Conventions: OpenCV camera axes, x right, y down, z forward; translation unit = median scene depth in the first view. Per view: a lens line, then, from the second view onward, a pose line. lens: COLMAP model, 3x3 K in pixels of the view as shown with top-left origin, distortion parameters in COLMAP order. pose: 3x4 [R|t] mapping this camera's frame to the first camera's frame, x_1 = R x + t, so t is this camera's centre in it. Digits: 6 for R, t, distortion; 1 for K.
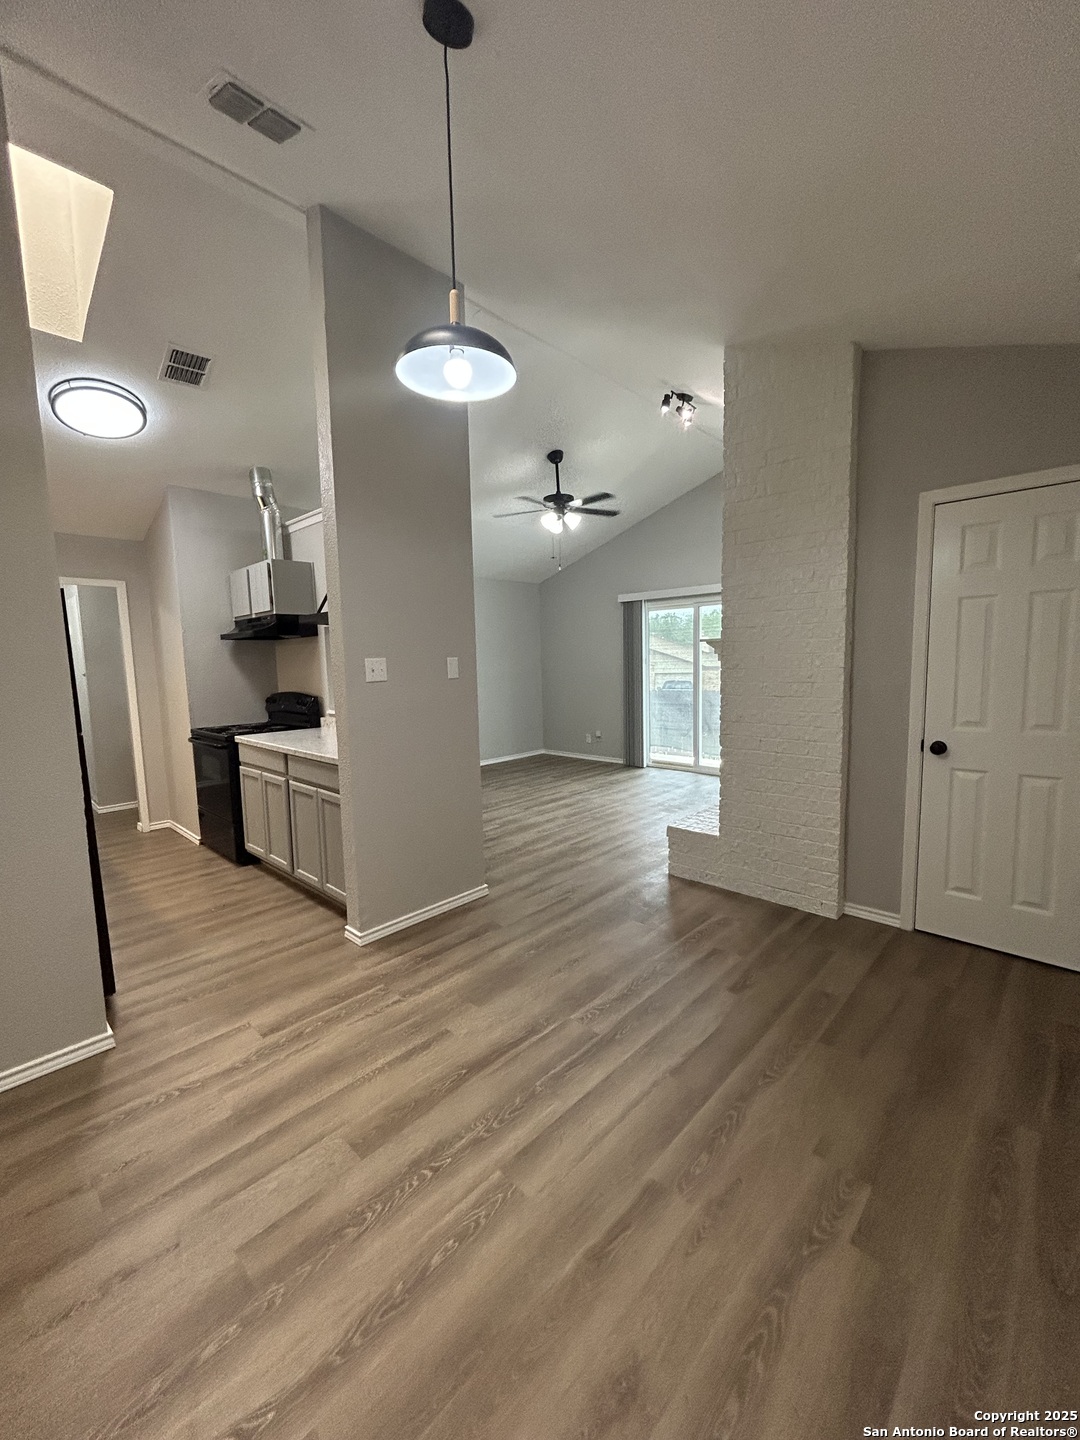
lens RADIAL K [[581.7, 0, 541.5], [0, 581.7, 718.1], [0, 0, 1]] dist [-0.001615, 0.000406]
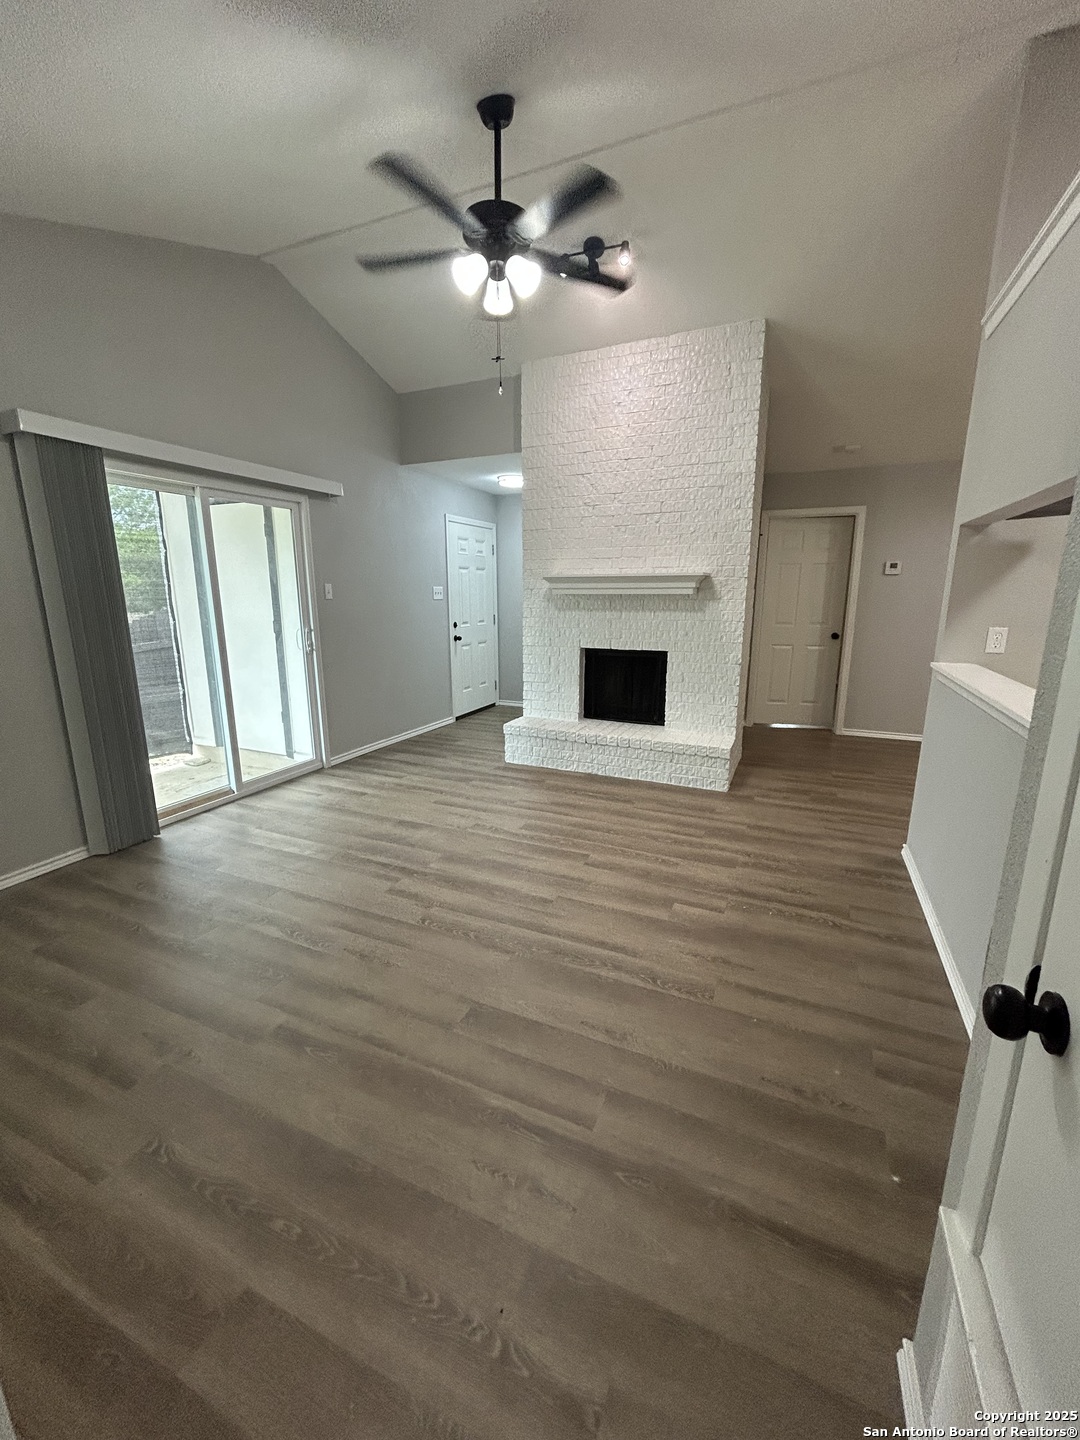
lens RADIAL K [[581.7, 0, 541.5], [0, 581.7, 718.1], [0, 0, 1]] dist [-0.001615, 0.000406]
pose [[-0.332924, -0.178636, 0.925878, -0.802937], [0.107102, 0.968374, 0.225346, -0.182621], [-0.936851, 0.174187, -0.303263, 2.026773]]
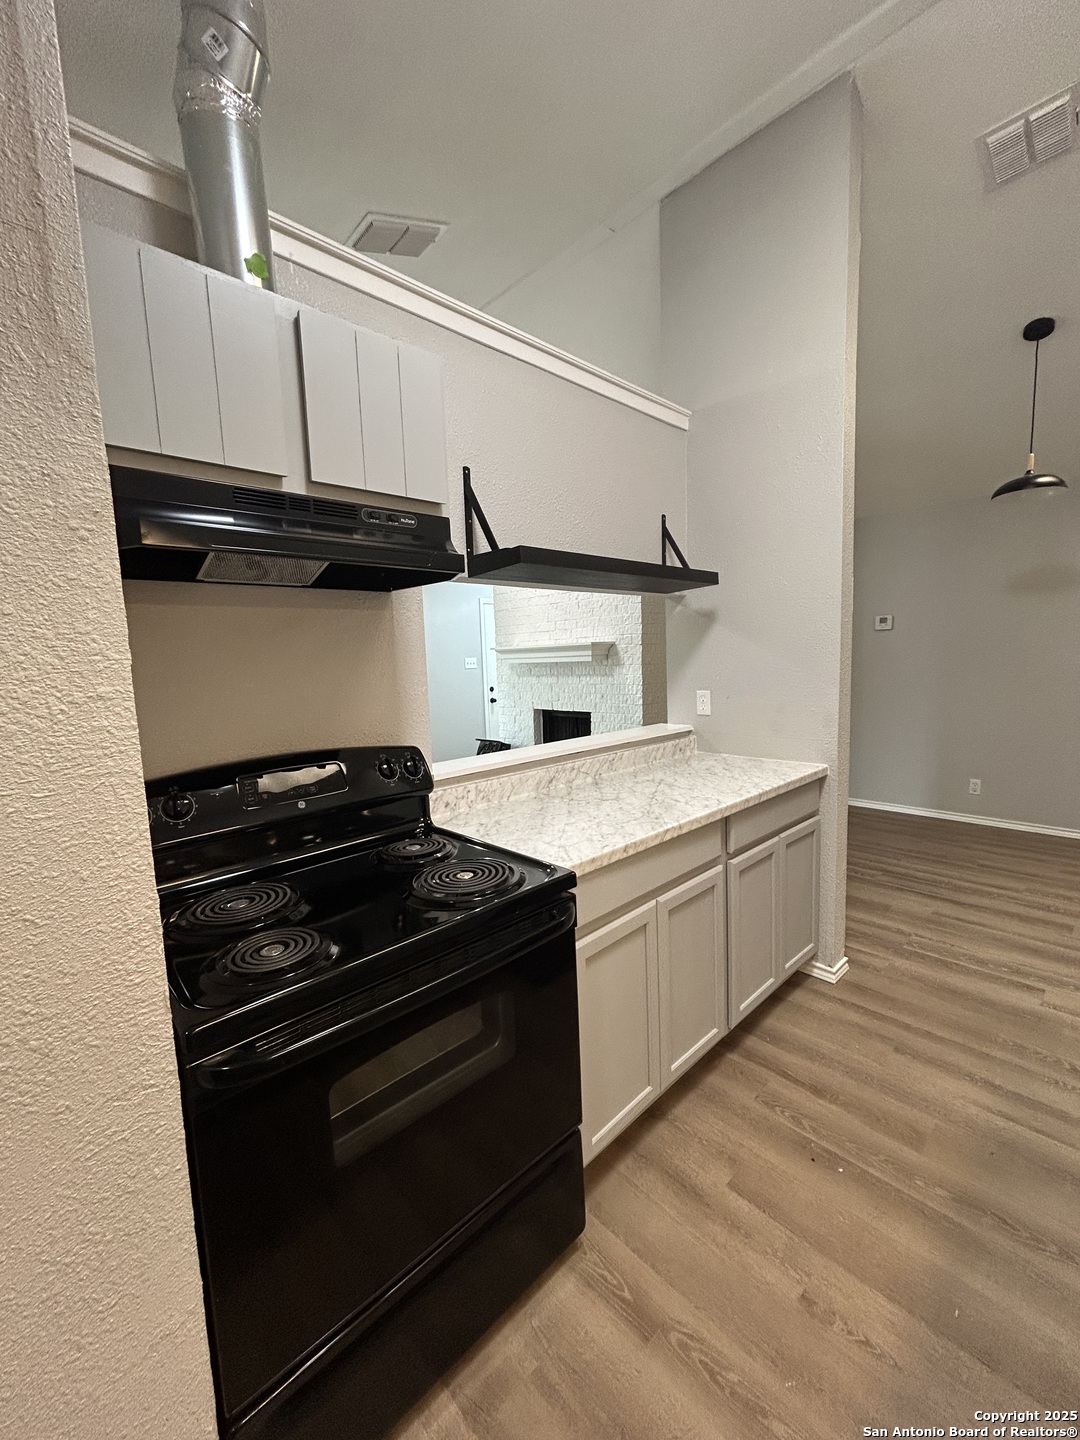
lens RADIAL K [[582.4, 0, 542.2], [0, 582.4, 719.1], [0, 0, 1]] dist [0.000518, 0.000242]
pose [[0.056695, -0.085605, 0.994715, -1.123874], [0.139818, 0.987180, 0.076987, -0.105718], [-0.988553, 0.134714, 0.067937, 1.285696]]
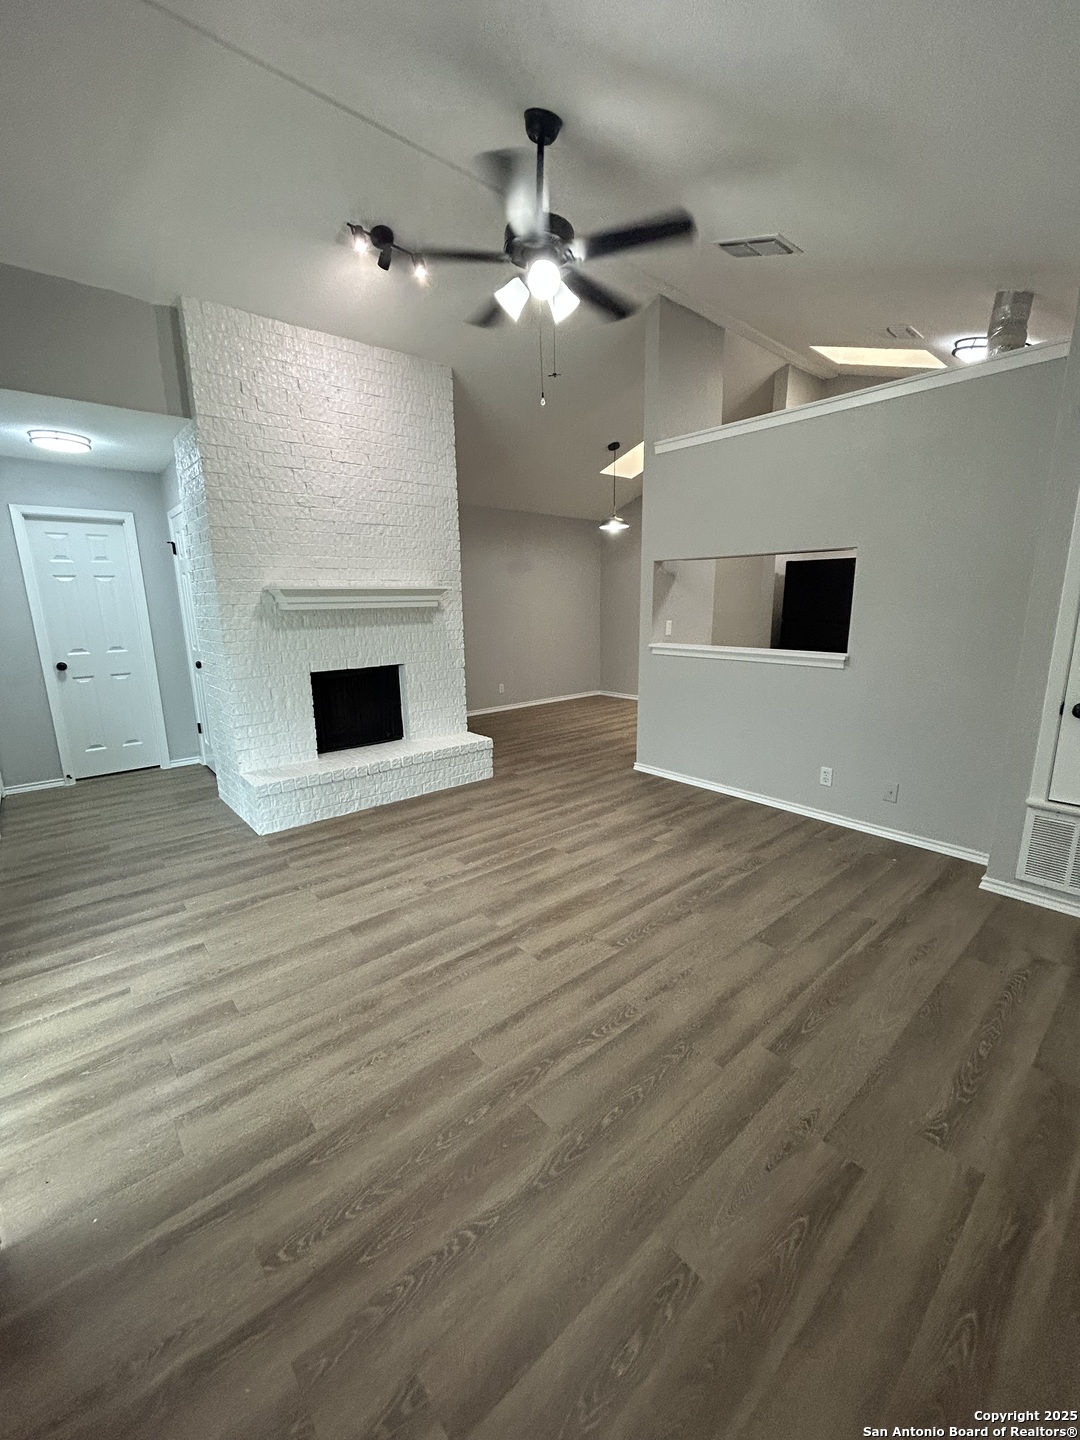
lens RADIAL K [[581.7, 0, 541.5], [0, 581.7, 718.1], [0, 0, 1]] dist [-0.001615, 0.000406]
pose [[-0.994346, 0.015800, 0.105003, -0.022828], [0.046956, 0.952355, 0.301354, -0.277246], [-0.095239, 0.304581, -0.947713, 2.652677]]
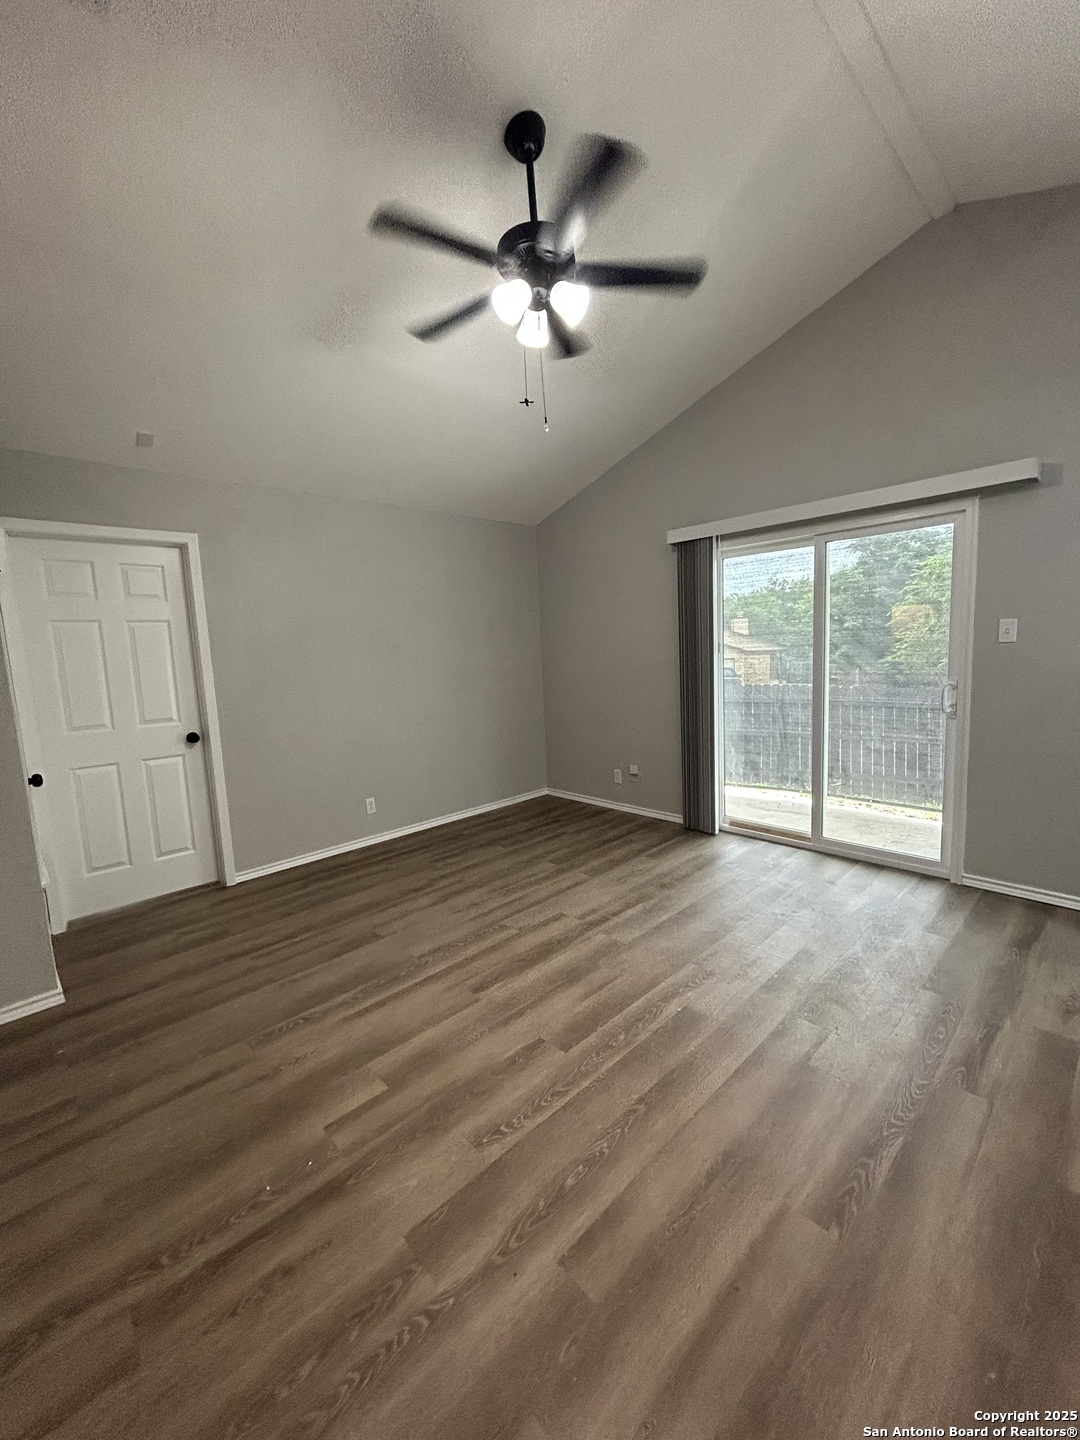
lens RADIAL K [[582.4, 0, 542.2], [0, 582.4, 719.1], [0, 0, 1]] dist [0.000518, 0.000242]
pose [[0.998709, -0.013104, -0.049078, 0.085516], [0.014179, 0.999666, 0.021629, -0.103651], [0.048778, -0.022297, 0.998561, 1.021647]]
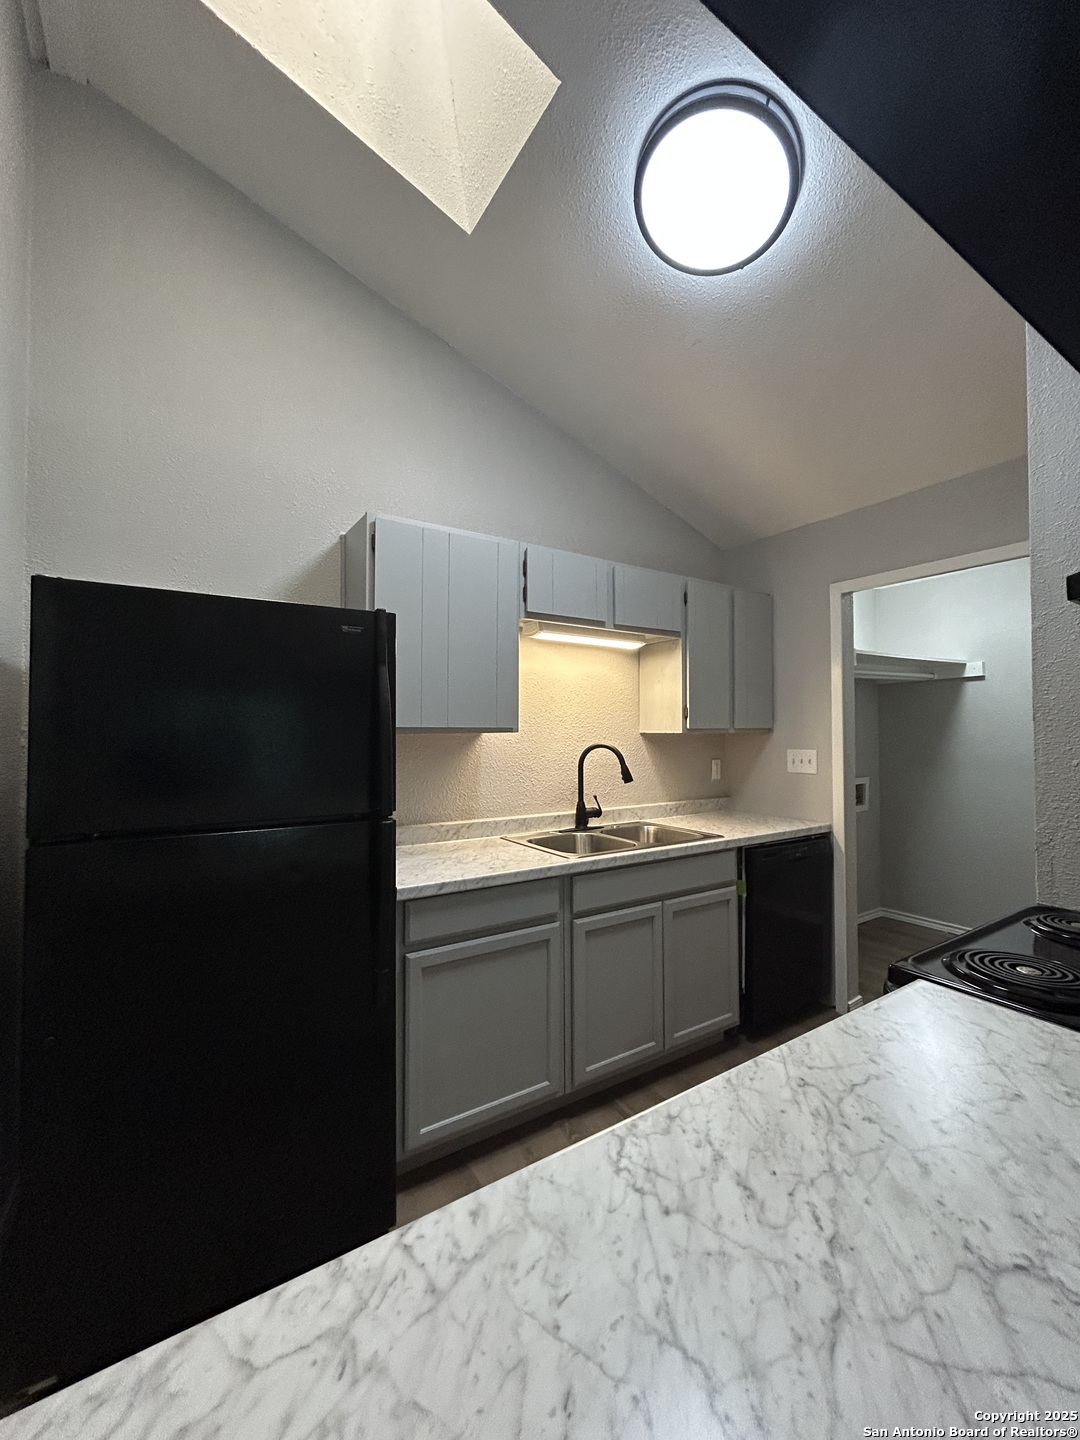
lens RADIAL K [[581.7, 0, 541.5], [0, 581.7, 718.1], [0, 0, 1]] dist [-0.001615, 0.000406]
pose [[-0.239448, 0.015899, -0.970779, -0.298141], [-0.090575, 0.995140, 0.038638, -0.108815], [0.966675, 0.097180, -0.236844, 1.162657]]
